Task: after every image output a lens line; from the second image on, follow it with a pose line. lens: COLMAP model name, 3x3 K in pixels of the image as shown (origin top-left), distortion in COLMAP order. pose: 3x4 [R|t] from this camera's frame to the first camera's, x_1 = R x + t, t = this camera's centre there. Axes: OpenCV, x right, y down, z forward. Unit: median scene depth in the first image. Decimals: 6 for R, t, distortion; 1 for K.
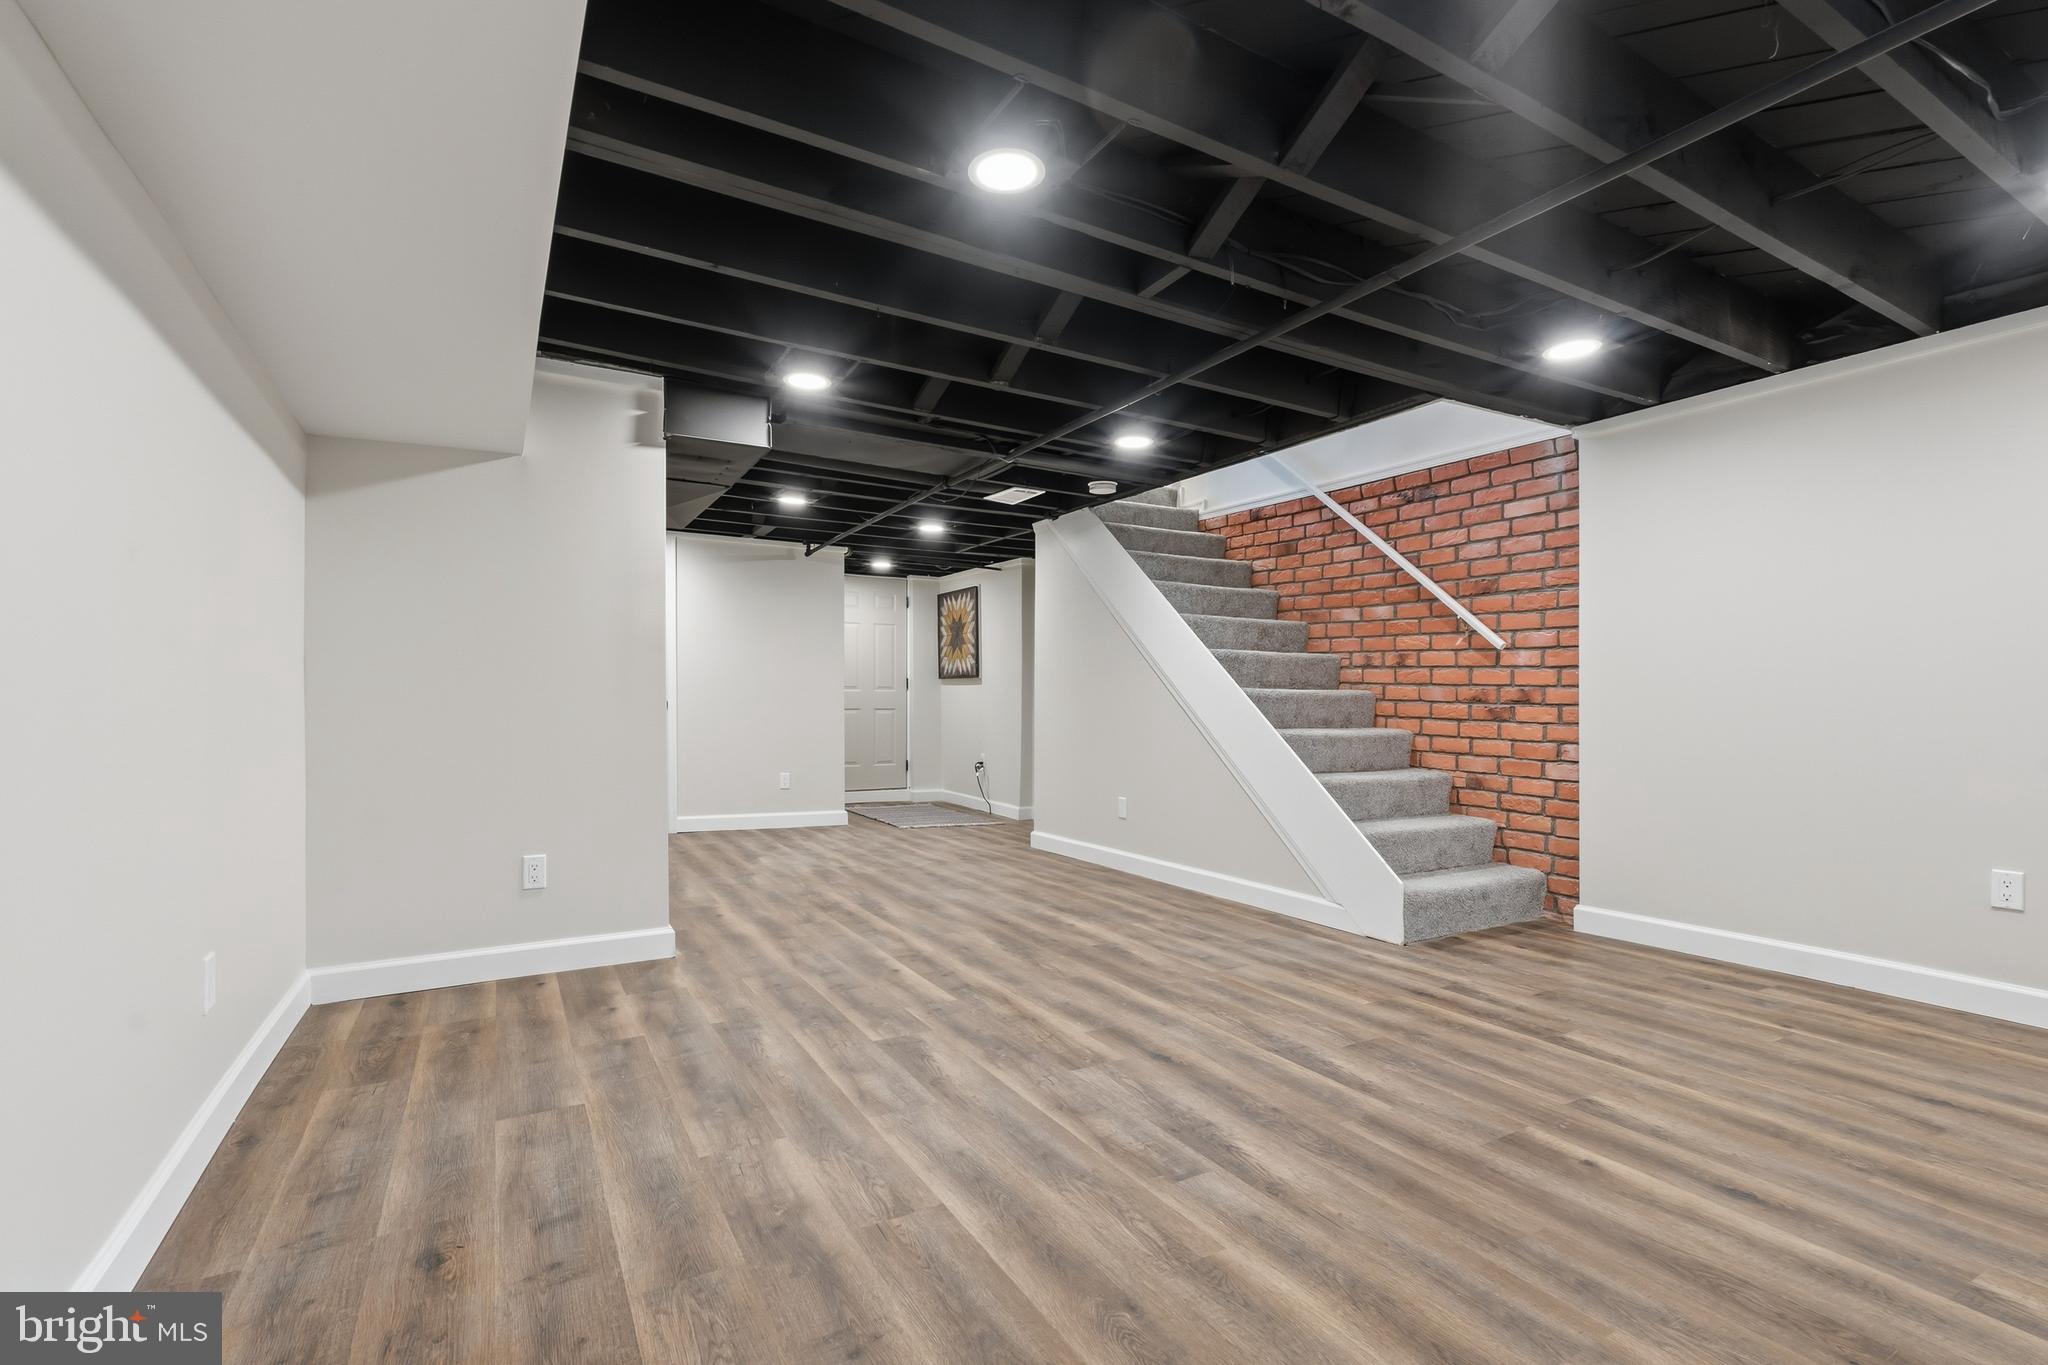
lens RADIAL K [[936.3, 0, 1027.7], [0, 936.3, 703.5], [0, 0, 1]] dist [-0.001153, 0.000182]
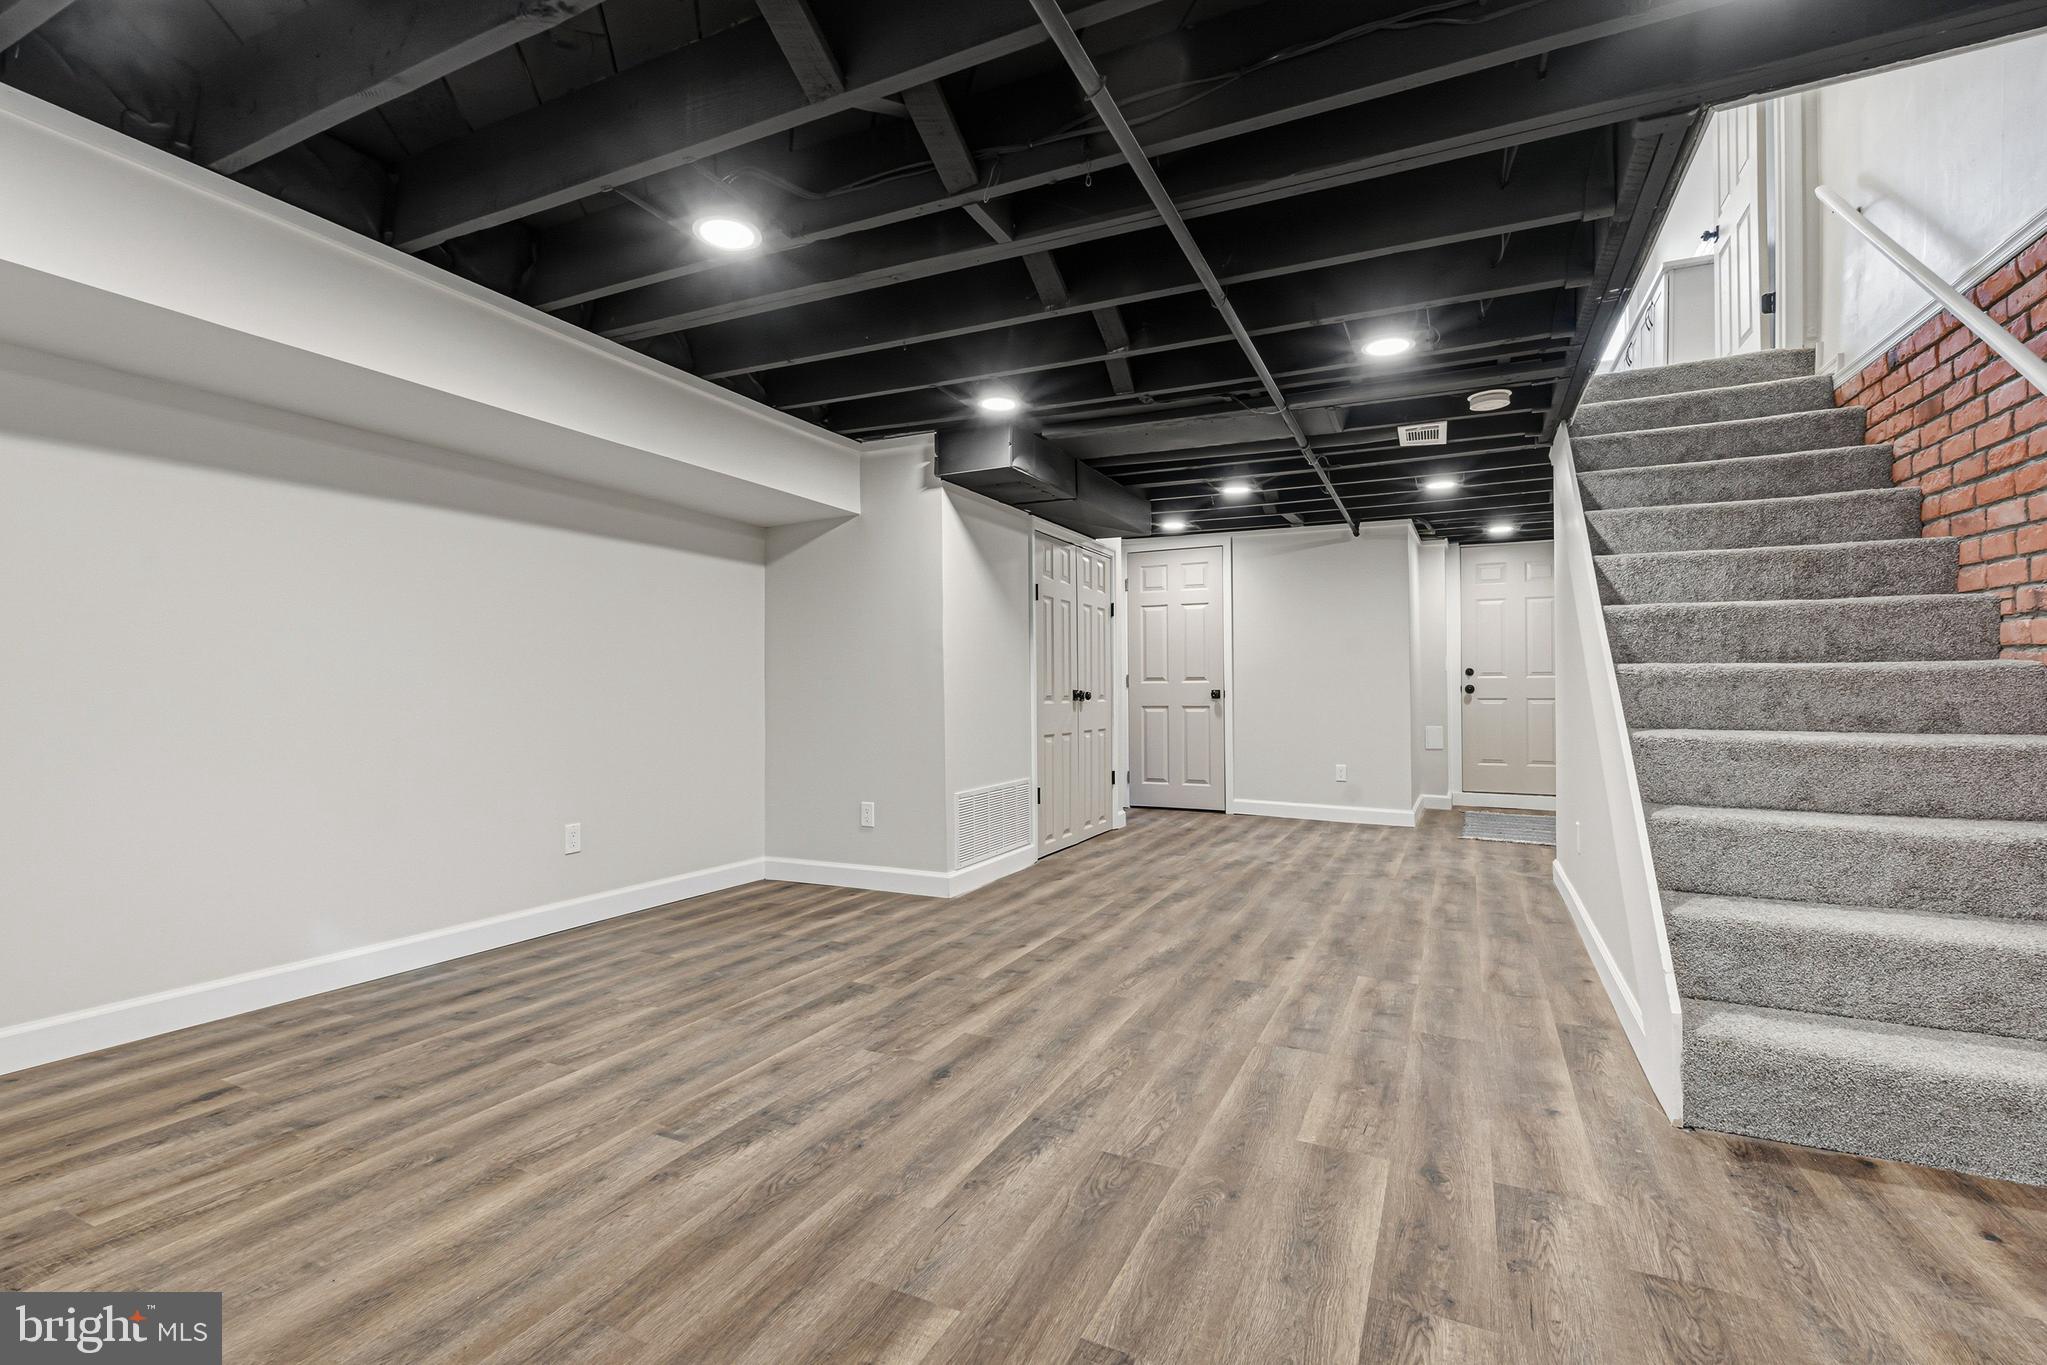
lens RADIAL K [[917.6, 0, 1023.4], [0, 917.6, 687.7], [0, 0, 1]] dist [-0.001194, 0.000029]
pose [[0.557471, -0.008431, -0.830154, 0.794982], [0.002657, 0.999961, -0.008371, 0.005380], [0.830192, 0.002461, 0.557471, 0.475889]]
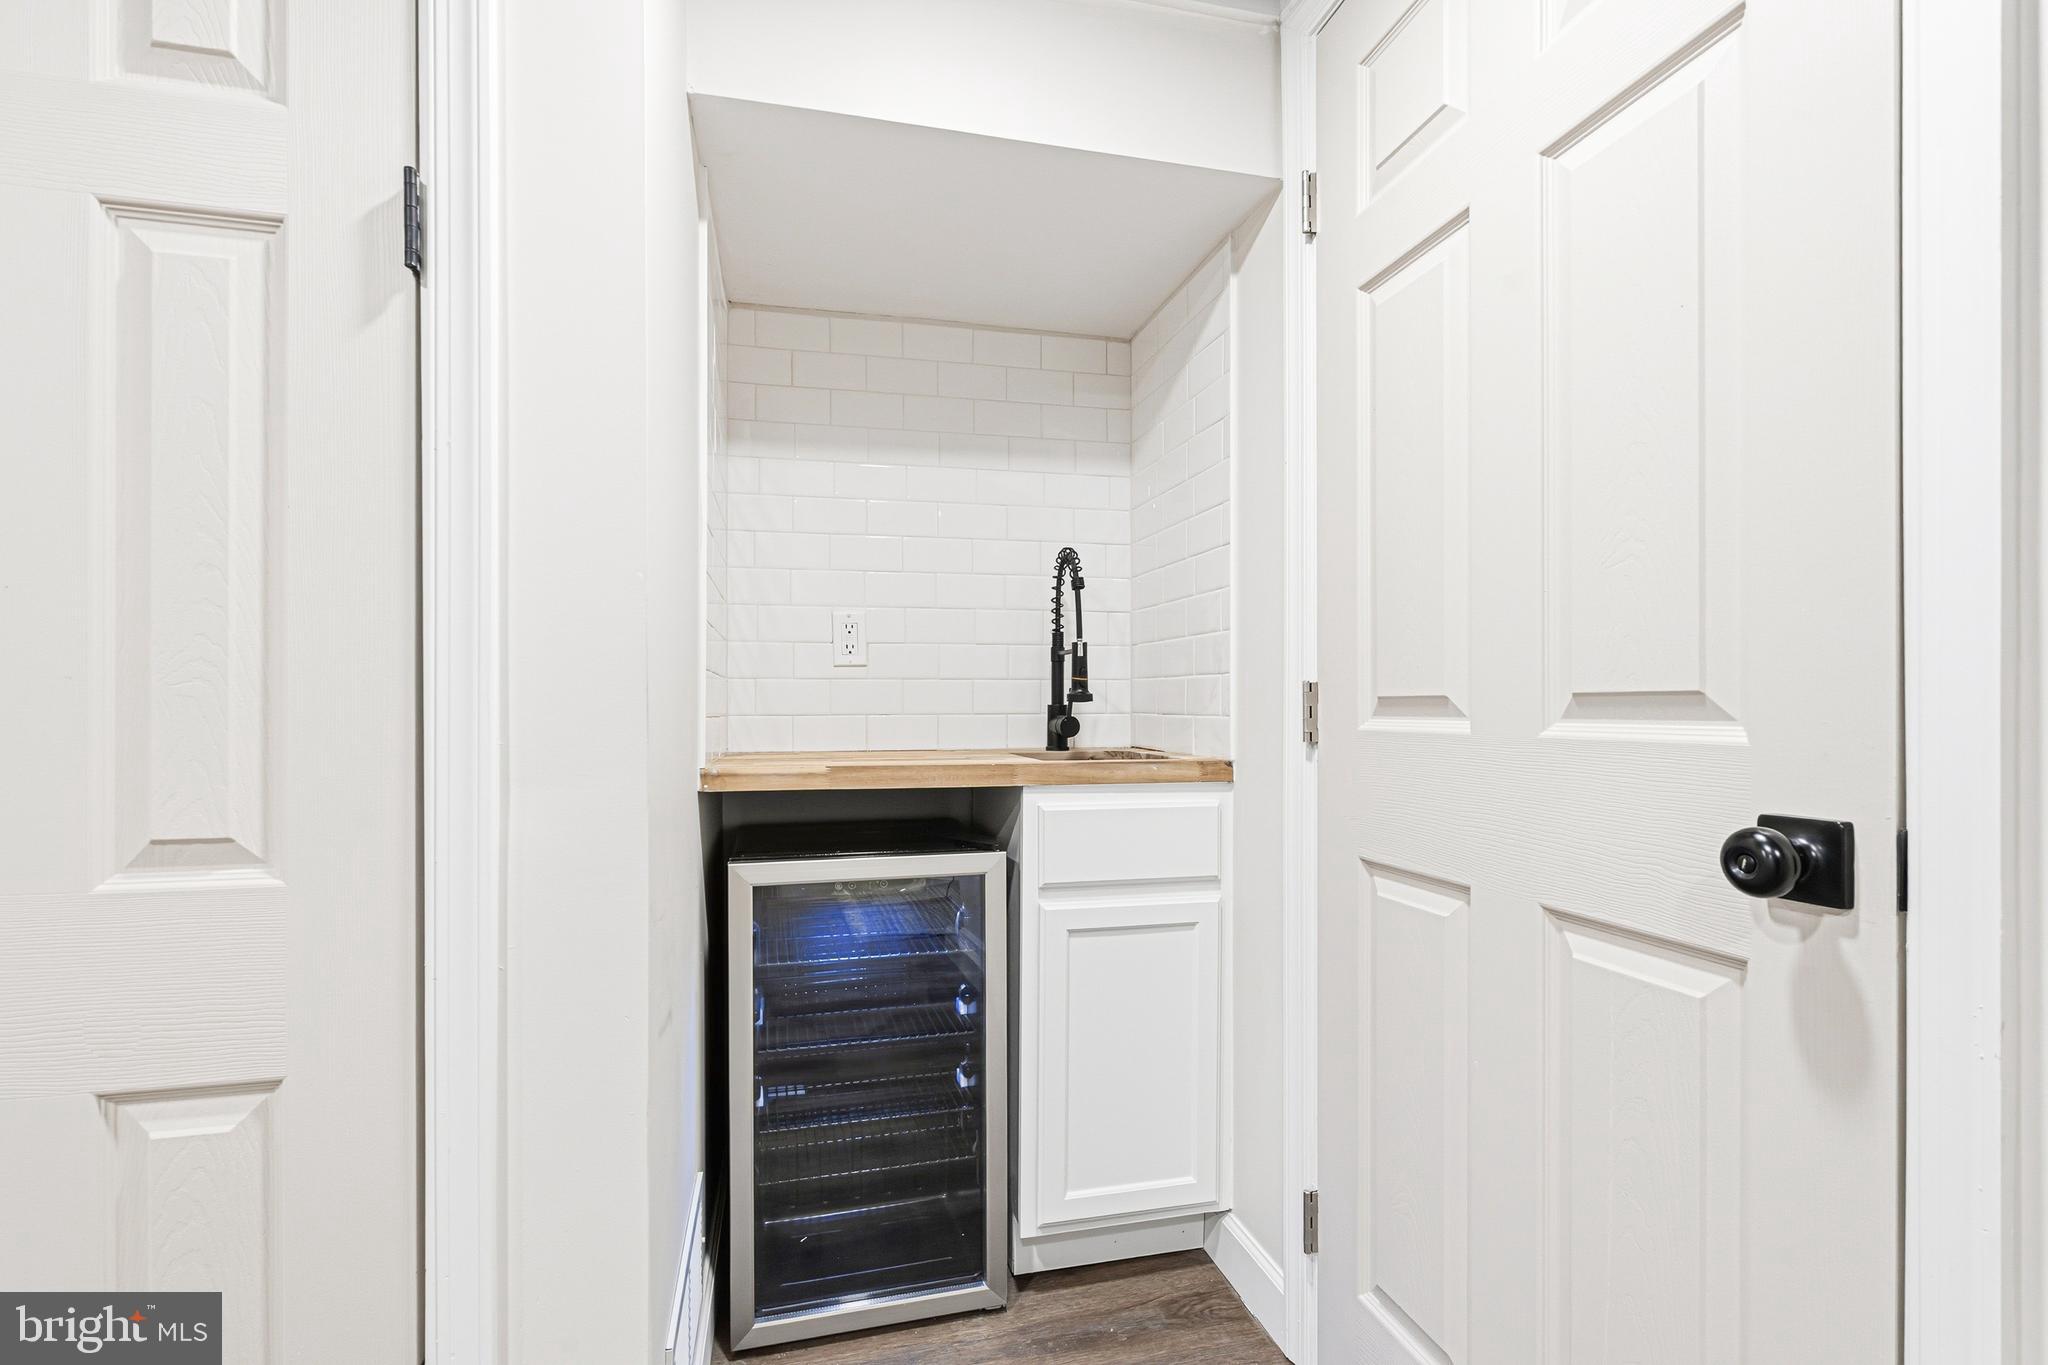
lens RADIAL K [[936.3, 0, 1027.7], [0, 936.3, 703.5], [0, 0, 1]] dist [-0.001153, 0.000182]
pose [[-0.282011, 0.000161, -0.959411, -0.581203], [-0.003955, 0.999991, 0.001330, -0.039728], [0.959403, 0.004170, -0.282008, 2.080522]]
